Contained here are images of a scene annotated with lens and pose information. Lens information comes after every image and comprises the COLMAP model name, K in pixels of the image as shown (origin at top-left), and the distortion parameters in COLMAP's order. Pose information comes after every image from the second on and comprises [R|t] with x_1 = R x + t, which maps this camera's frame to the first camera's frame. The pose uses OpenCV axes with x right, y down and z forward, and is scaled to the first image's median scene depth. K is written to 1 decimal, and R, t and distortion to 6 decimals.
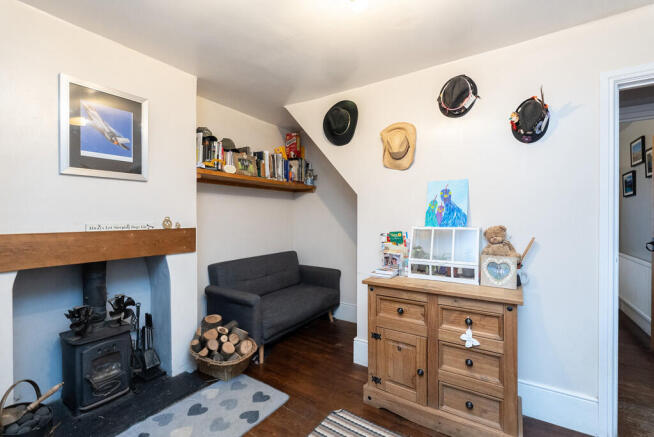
lens RADIAL K [[298.9, 0, 328.3], [0, 298.9, 215.8], [0, 0, 1]] dist [0.000276, 0.000045]
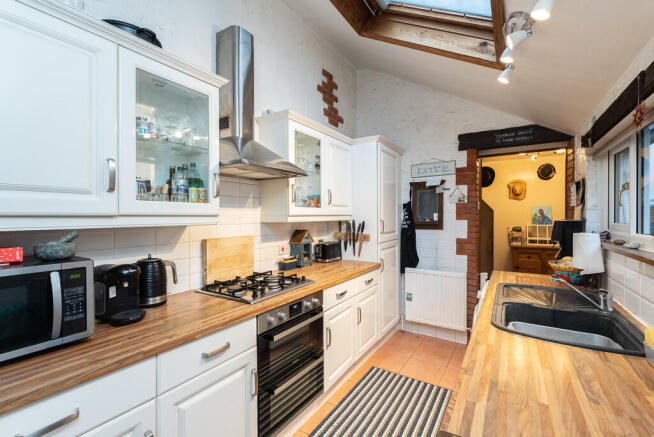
lens RADIAL K [[298.9, 0, 324.4], [0, 298.9, 220.0], [0, 0, 1]] dist [0.000276, 0.000045]
pose [[0.999870, -0.002343, 0.015970, -1.412933], [0.002272, 0.999988, 0.004445, -0.016844], [-0.015980, -0.004409, 0.999863, -1.409349]]
